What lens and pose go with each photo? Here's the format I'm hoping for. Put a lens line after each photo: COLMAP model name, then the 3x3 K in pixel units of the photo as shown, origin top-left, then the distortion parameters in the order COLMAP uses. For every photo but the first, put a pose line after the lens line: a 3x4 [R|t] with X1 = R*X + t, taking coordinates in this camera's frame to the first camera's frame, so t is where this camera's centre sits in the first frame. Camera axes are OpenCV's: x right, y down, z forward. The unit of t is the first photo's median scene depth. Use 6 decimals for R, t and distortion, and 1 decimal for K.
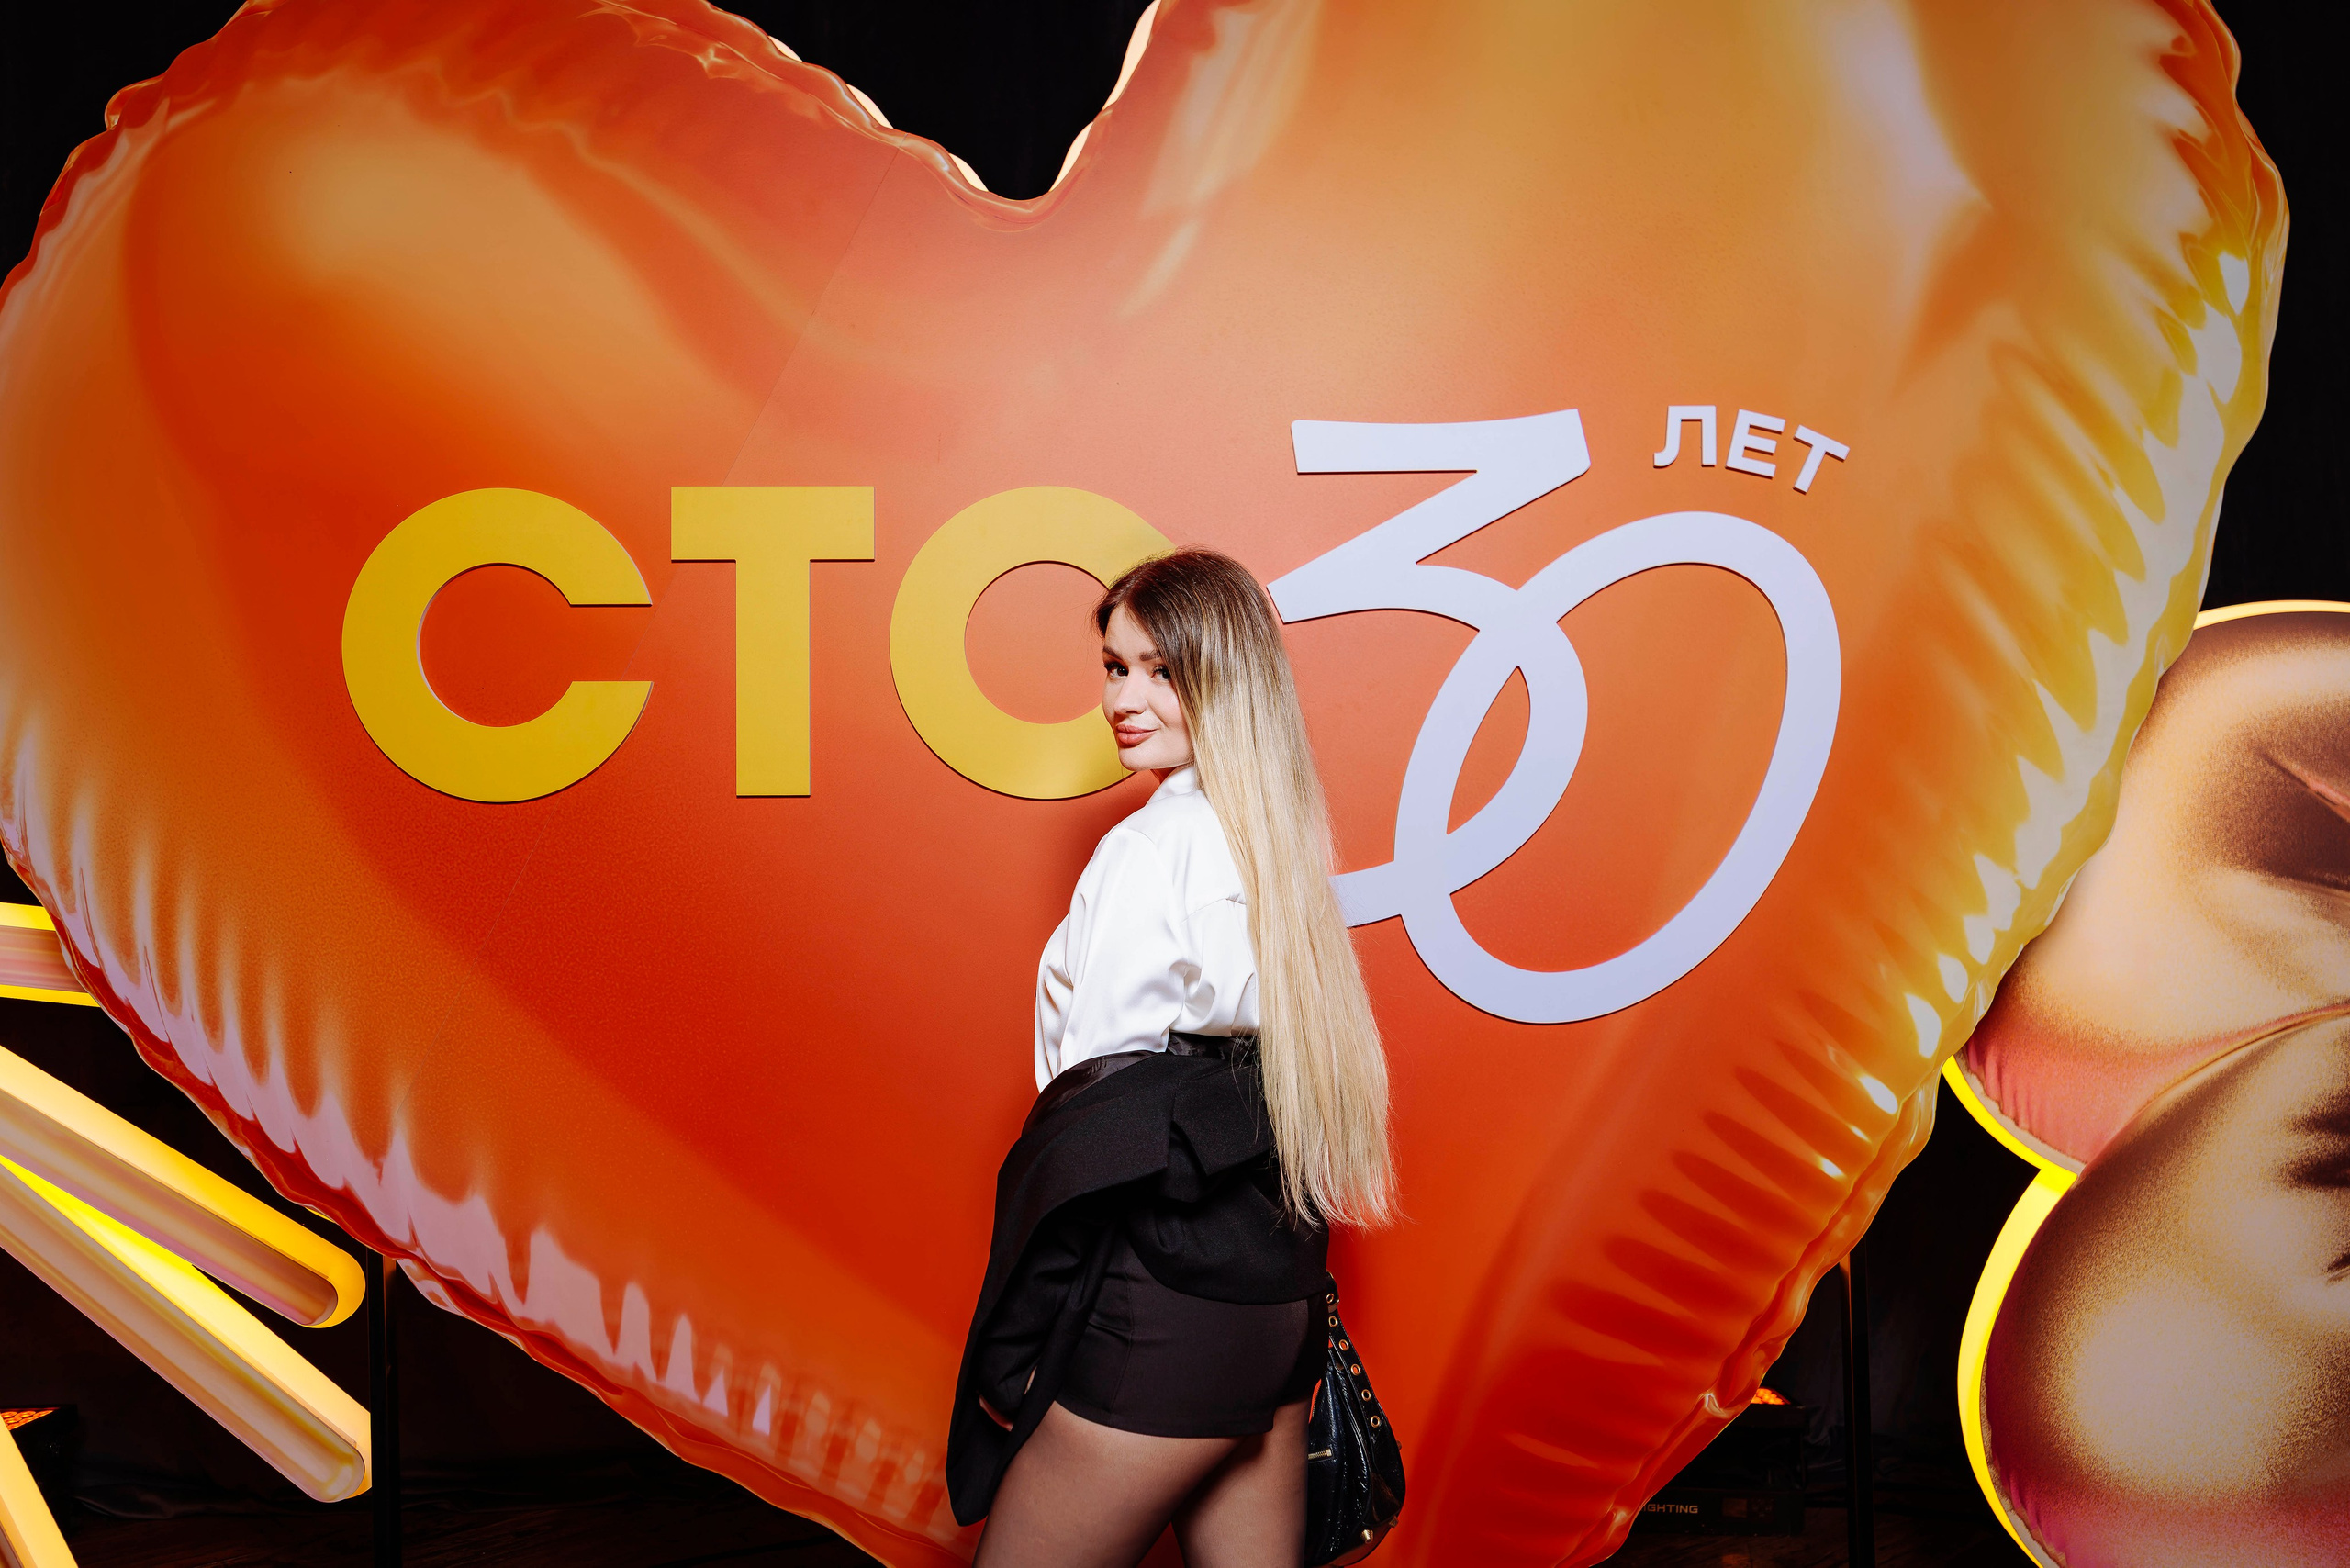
lens RADIAL K [[1784.3, 0, 1185.0], [0, 1784.3, 869.0], [0, 0, 1]] dist [-0.005515, 0.001856]
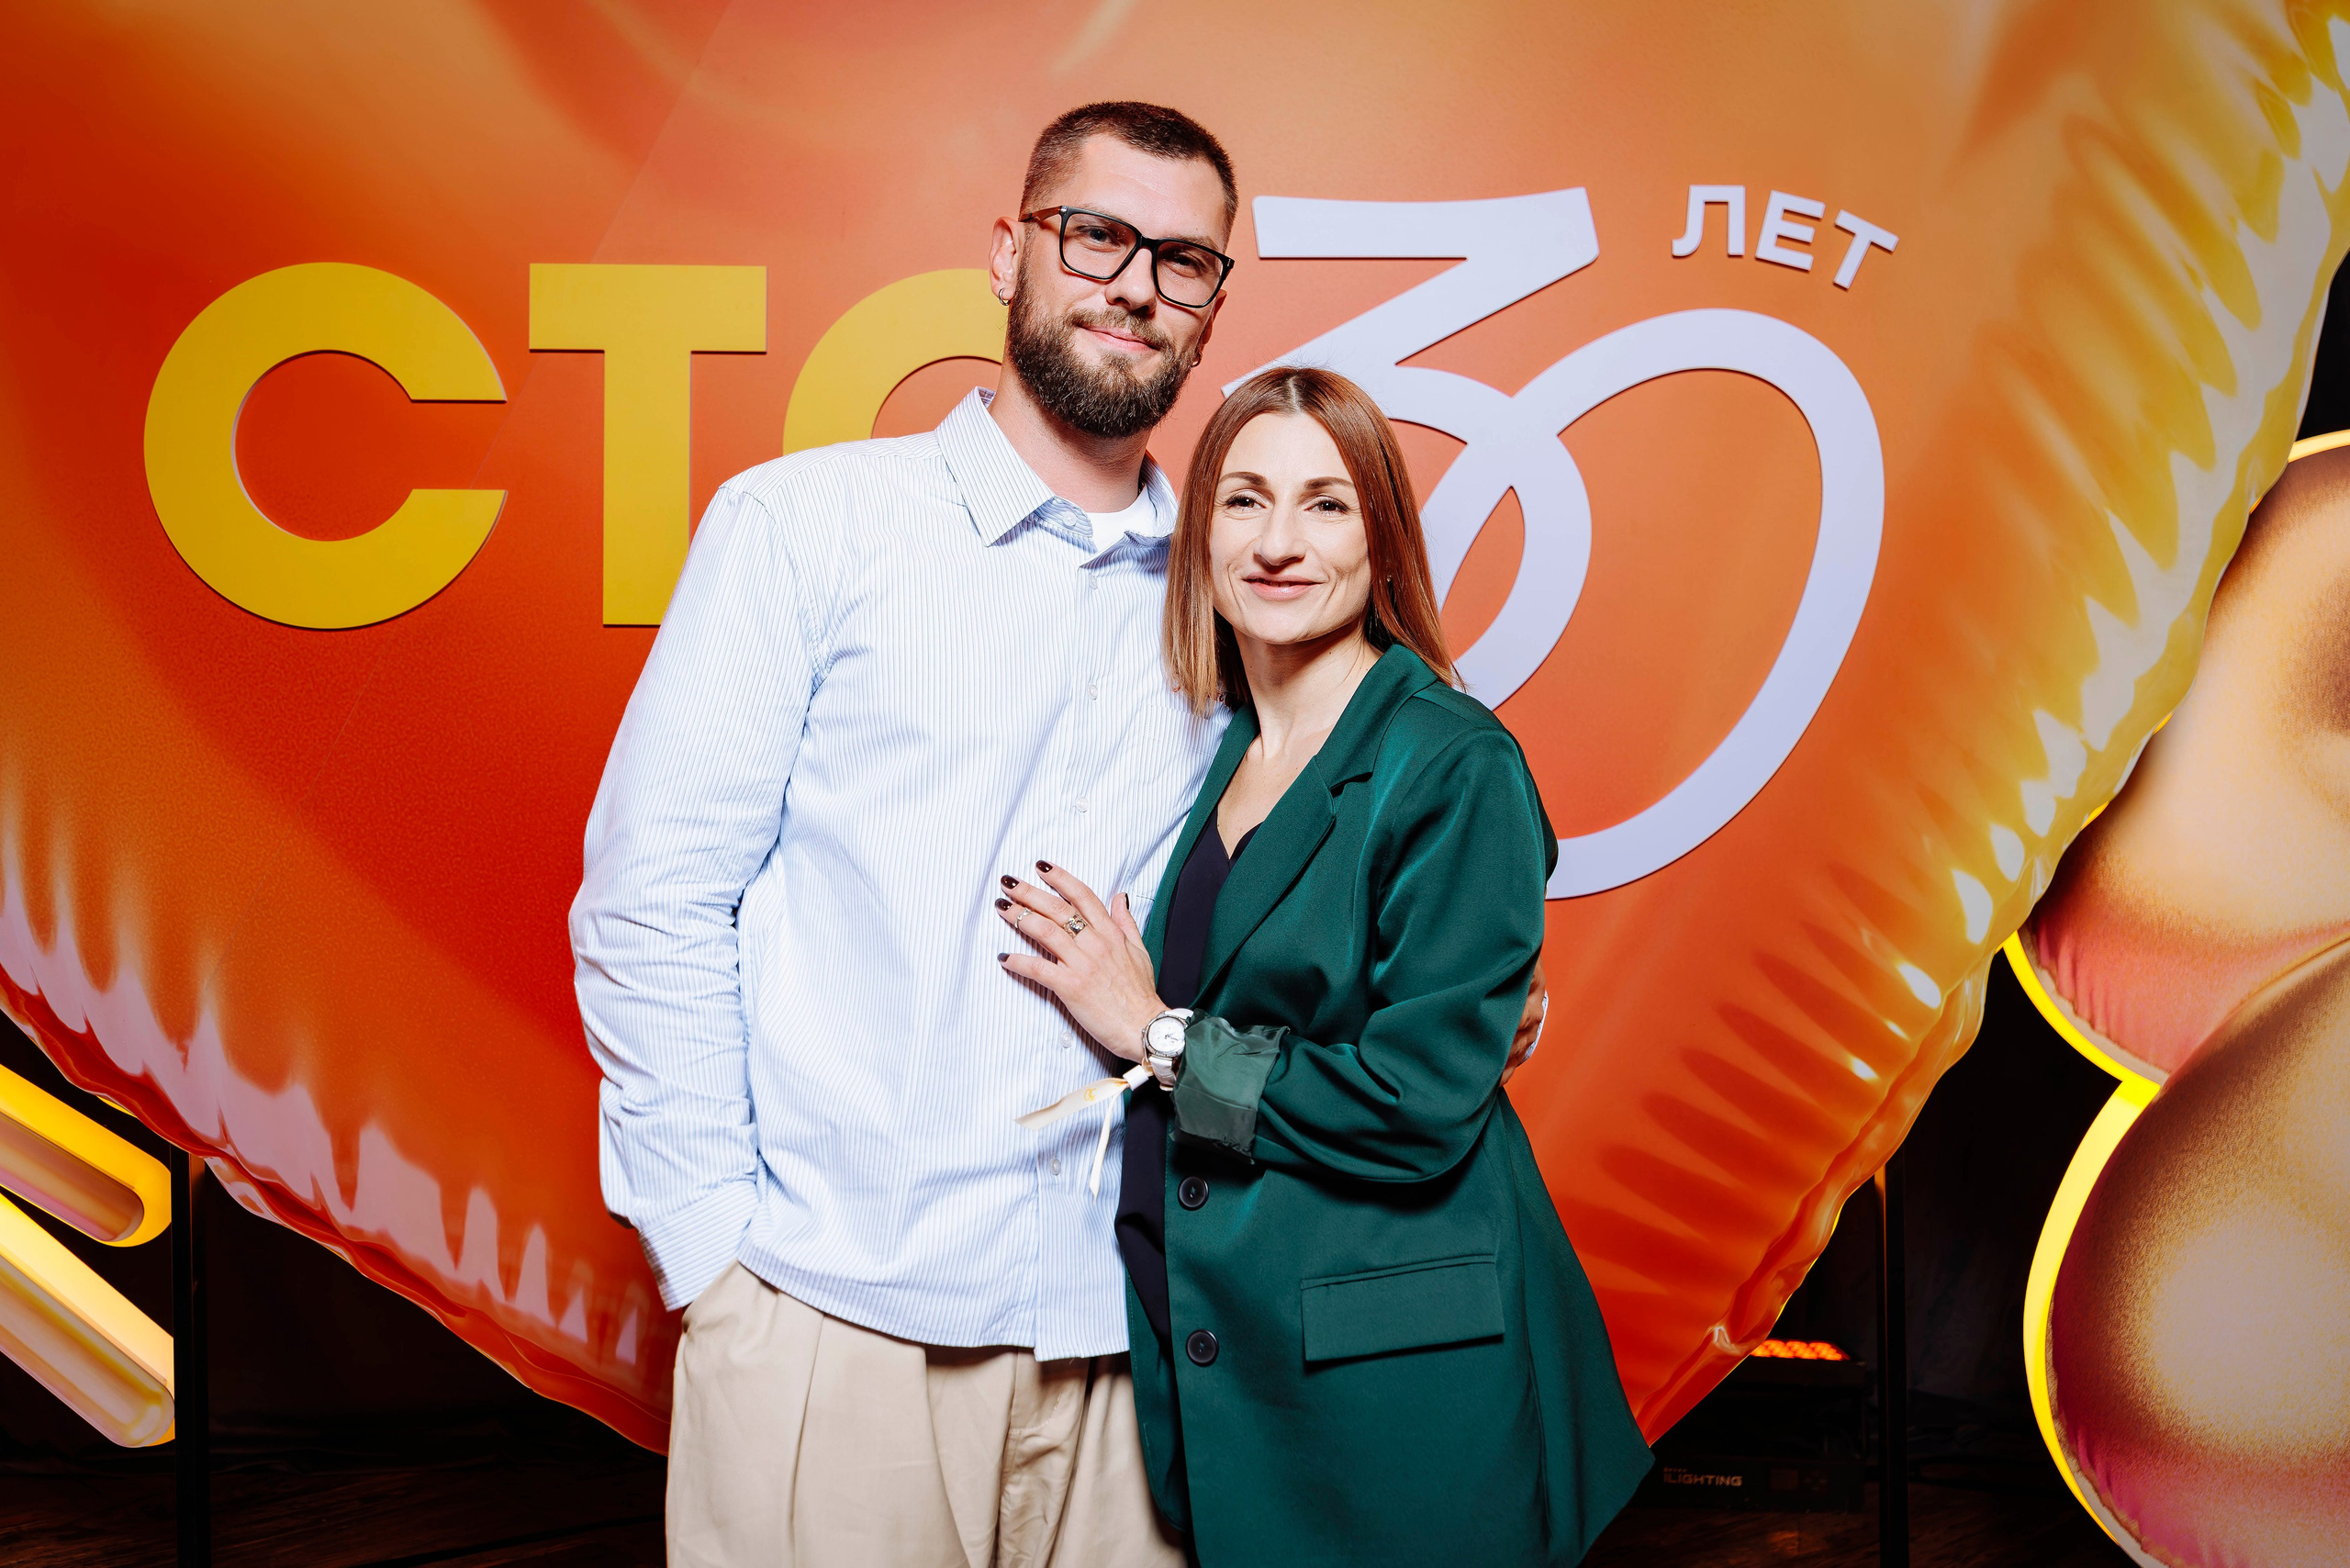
lens RADIAL K [[2136.3, 0, 1235.3], [0, 2136.3, 787.8], [0, 0, 1]] dist [-0.004993, 0.000130]
pose [[0.999886, 0.011484, 0.009805, 0.044606], [-0.011622, 0.999833, 0.014128, 0.019507], [-0.009641, -0.014241, 0.999852, -0.034947]]
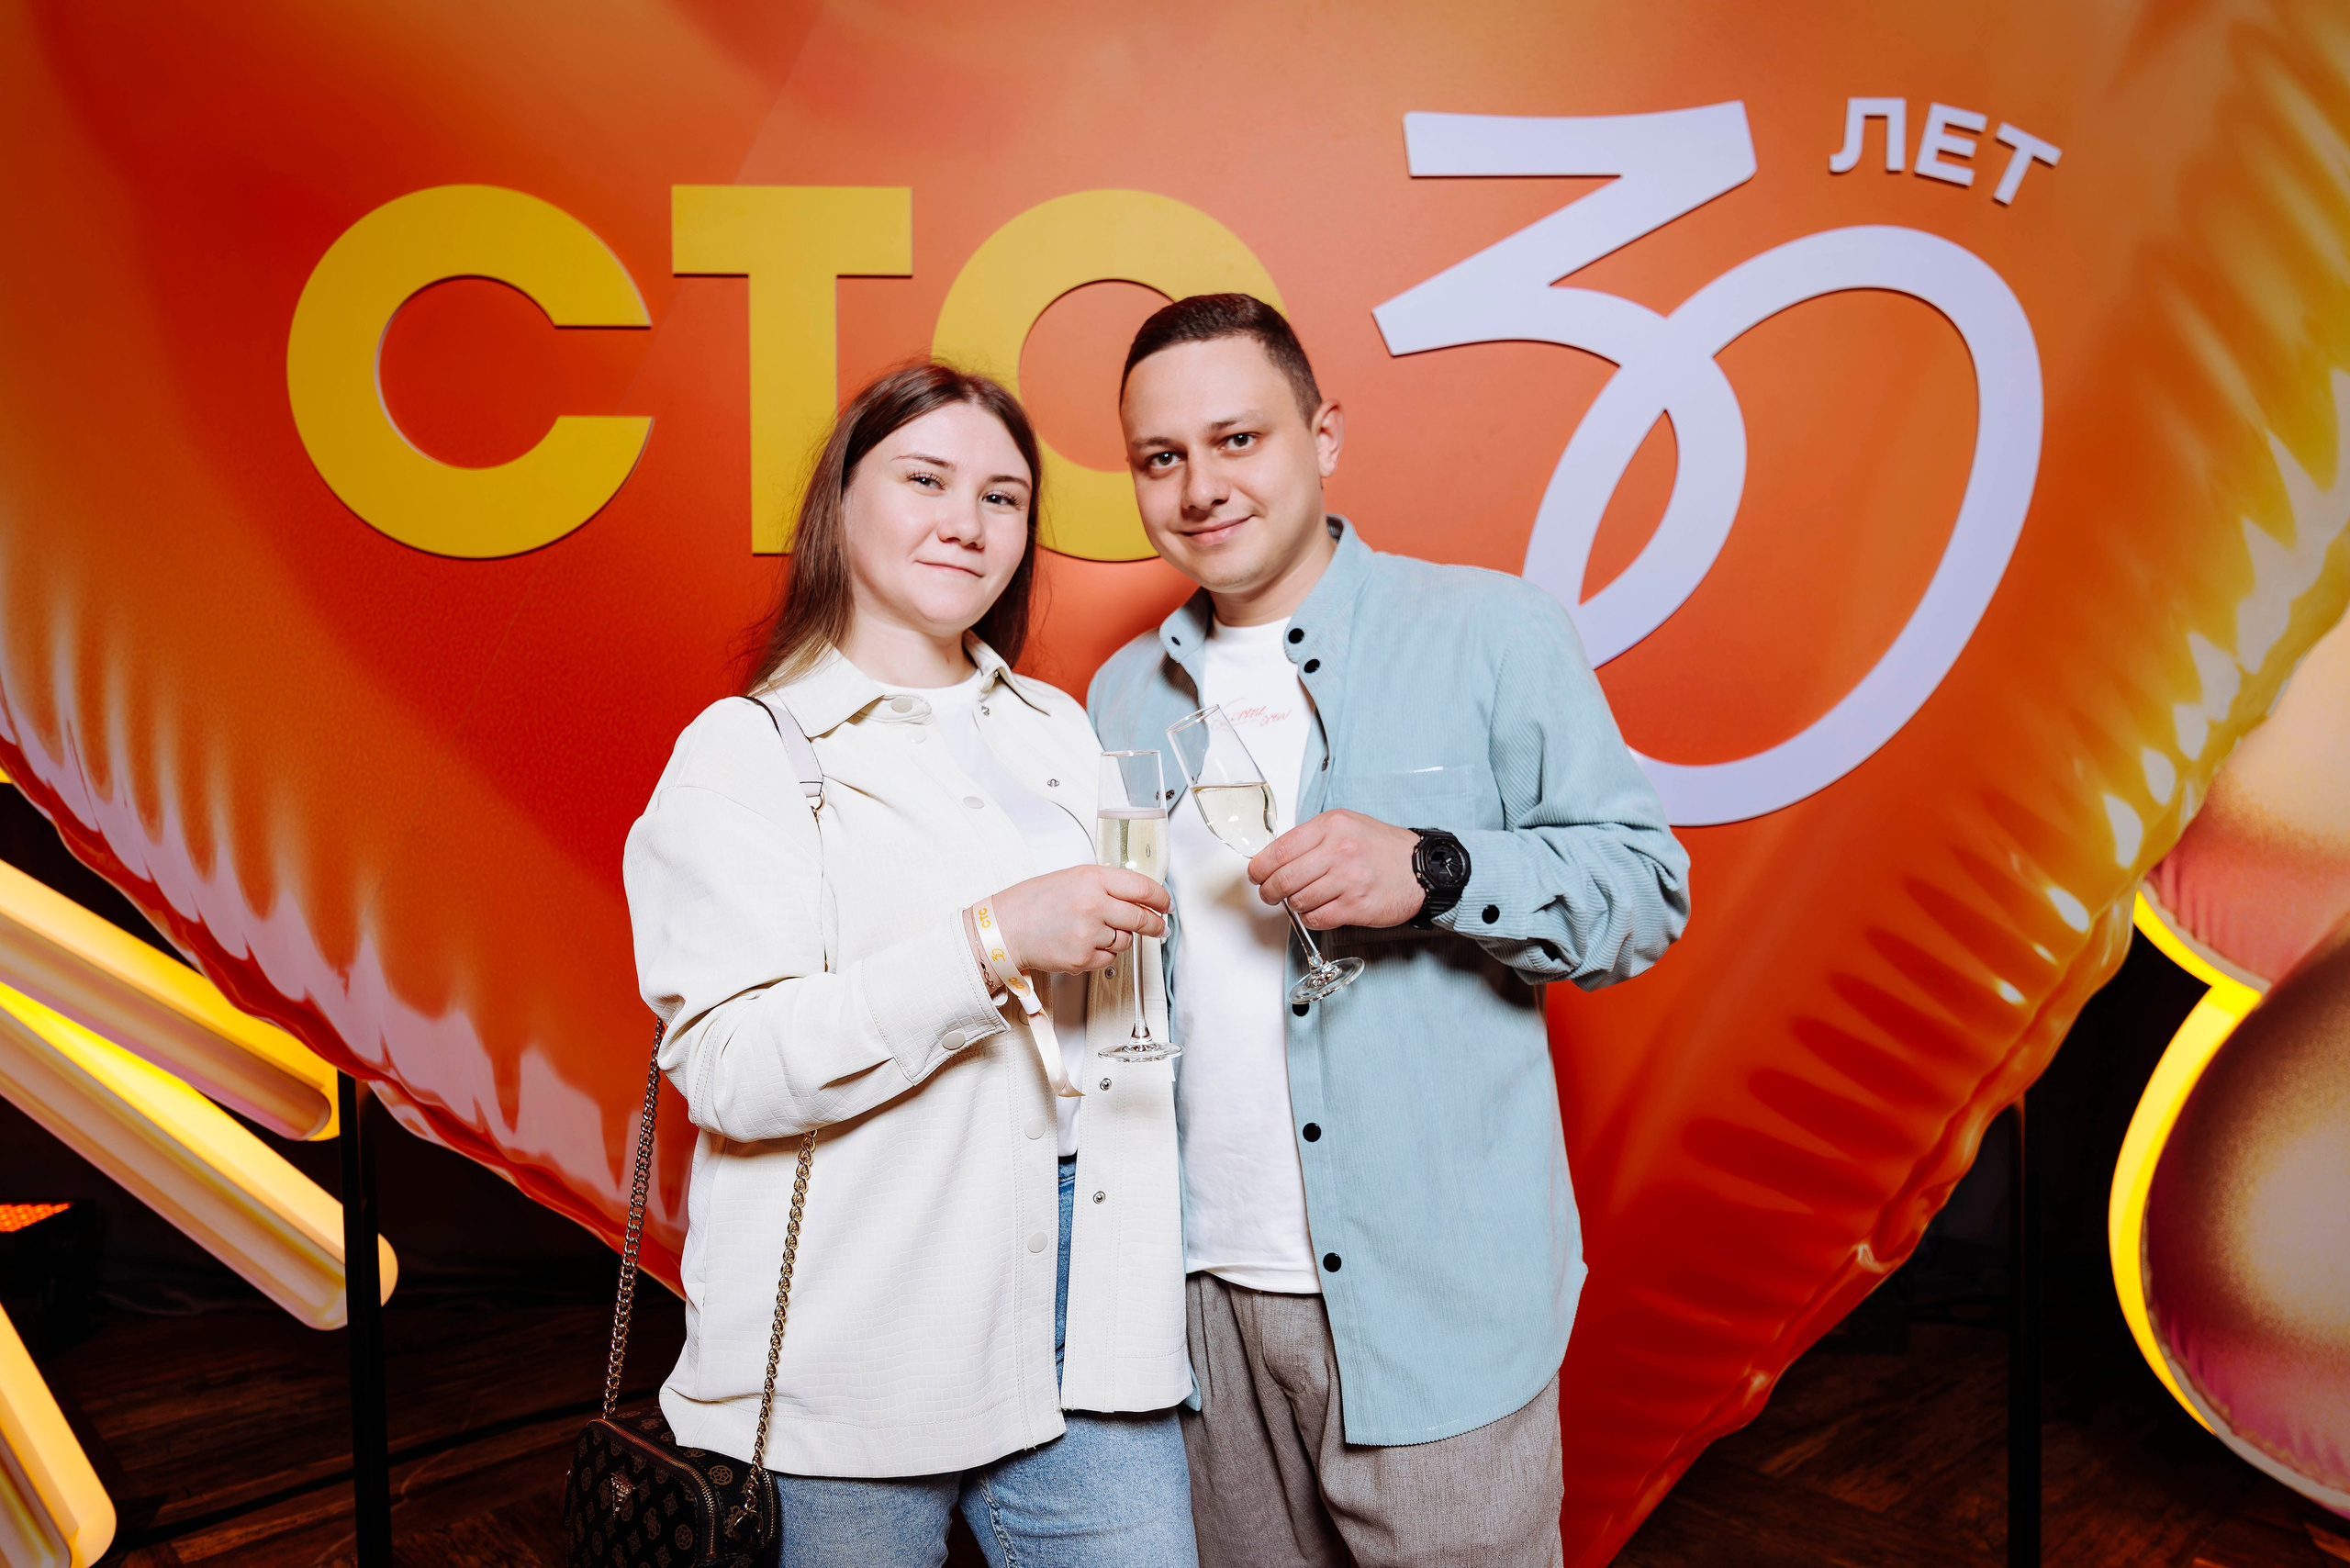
lens RADIAL K [[1674.4, 0, 1248.7], [0, 1674.4, 751.0], [0, 0, 1]] dist [0.001859, -0.008199]
pose [[0.999962, 0.008628, 0.000930, -0.012038], [-0.008668, 0.998250, 0.058498, 0.005144], [-0.000424, -0.058504, 0.998287, 0.188707]]
